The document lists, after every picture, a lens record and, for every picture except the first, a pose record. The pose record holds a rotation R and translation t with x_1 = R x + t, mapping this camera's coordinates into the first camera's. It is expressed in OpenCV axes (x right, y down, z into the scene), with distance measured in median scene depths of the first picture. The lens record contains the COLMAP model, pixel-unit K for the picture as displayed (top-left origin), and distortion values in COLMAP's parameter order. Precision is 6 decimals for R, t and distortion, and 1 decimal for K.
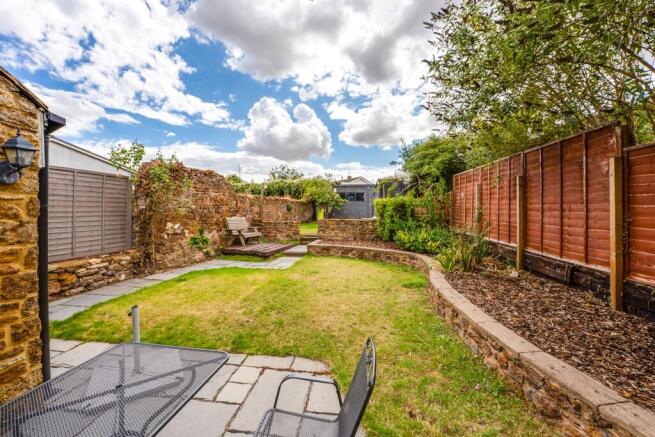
lens RADIAL K [[269.9, 0, 329.7], [0, 269.9, 215.2], [0, 0, 1]] dist [-0.010876, 0.000472]
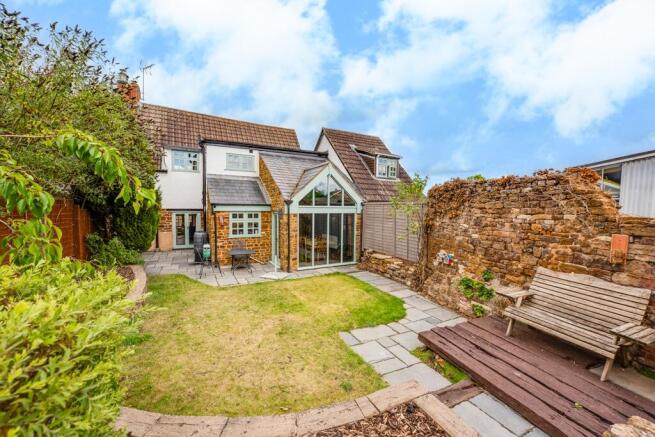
lens RADIAL K [[269.9, 0, 327.5], [0, 269.9, 219.7], [0, 0, 1]] dist [-0.010876, 0.000472]
pose [[-0.826814, 0.009179, -0.562401, 0.209734], [-0.033662, 0.997267, 0.065766, -0.110962], [0.561467, 0.073308, -0.824245, 1.413839]]
